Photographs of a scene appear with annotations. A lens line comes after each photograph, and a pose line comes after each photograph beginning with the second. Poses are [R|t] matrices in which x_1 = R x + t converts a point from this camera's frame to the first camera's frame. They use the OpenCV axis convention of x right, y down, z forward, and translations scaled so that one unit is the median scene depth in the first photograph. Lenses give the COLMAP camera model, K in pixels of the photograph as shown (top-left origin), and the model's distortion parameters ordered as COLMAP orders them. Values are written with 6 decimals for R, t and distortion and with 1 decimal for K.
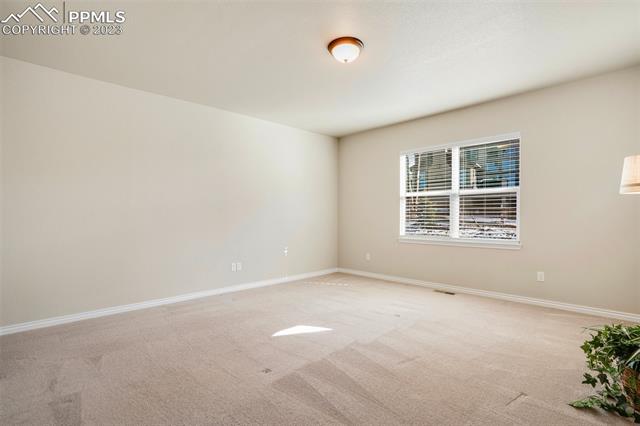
lens RADIAL K [[302.4, 0, 316.5], [0, 302.4, 216.1], [0, 0, 1]] dist [-0.051119, 0.019195]
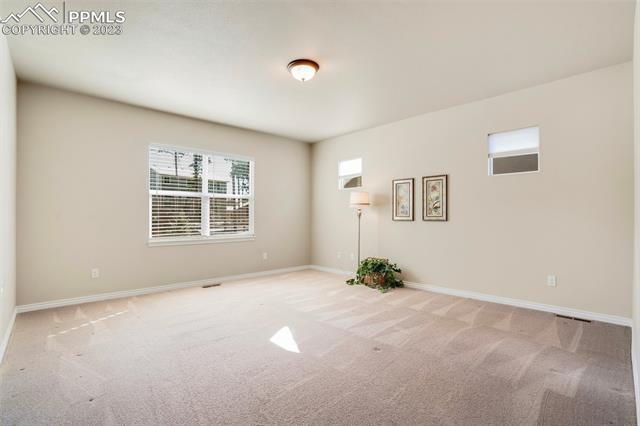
lens RADIAL K [[302.4, 0, 316.5], [0, 302.4, 216.1], [0, 0, 1]] dist [-0.051119, 0.019195]
pose [[0.020603, -0.005077, 0.999775, -0.675210], [-0.005935, 0.999969, 0.005201, -0.010000], [-0.999770, -0.006041, 0.020572, 0.604191]]
